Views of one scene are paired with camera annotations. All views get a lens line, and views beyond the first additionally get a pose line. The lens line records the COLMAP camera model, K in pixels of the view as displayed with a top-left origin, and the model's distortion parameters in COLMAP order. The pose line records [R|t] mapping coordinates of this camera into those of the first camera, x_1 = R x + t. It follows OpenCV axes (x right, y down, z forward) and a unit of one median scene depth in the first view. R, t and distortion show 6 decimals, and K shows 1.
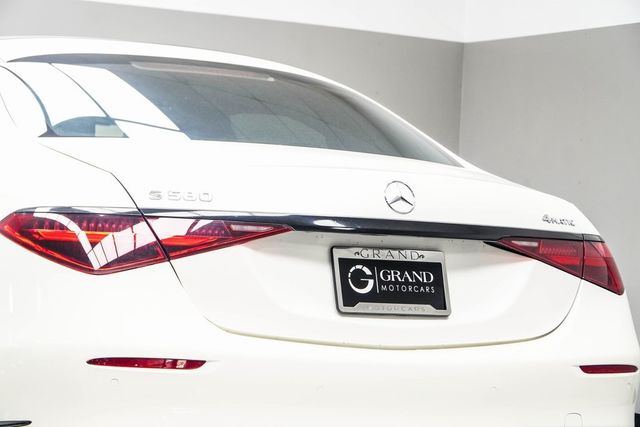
lens RADIAL K [[1791.9, 0, 319.6], [0, 1791.9, 214.1], [0, 0, 1]] dist [-0.213510, 0.000000]
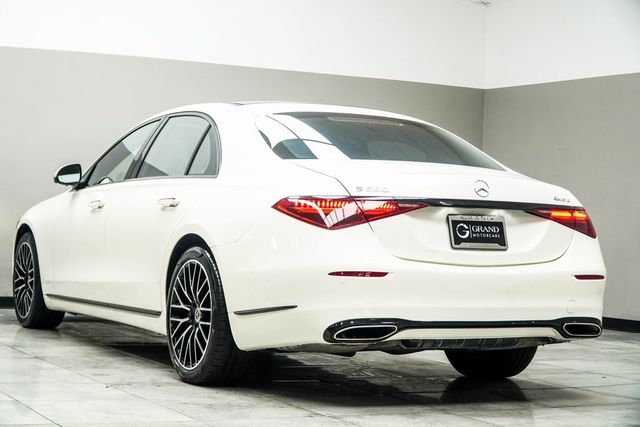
lens RADIAL K [[1272.9, 0, 320.7], [0, 1272.9, 211.7], [0, 0, 1]] dist [-0.081829, 0.000000]
pose [[0.999506, -0.012486, -0.028855, -0.090386], [0.012847, 0.999841, 0.012355, -0.003521], [0.028696, -0.012720, 0.999507, -0.385809]]
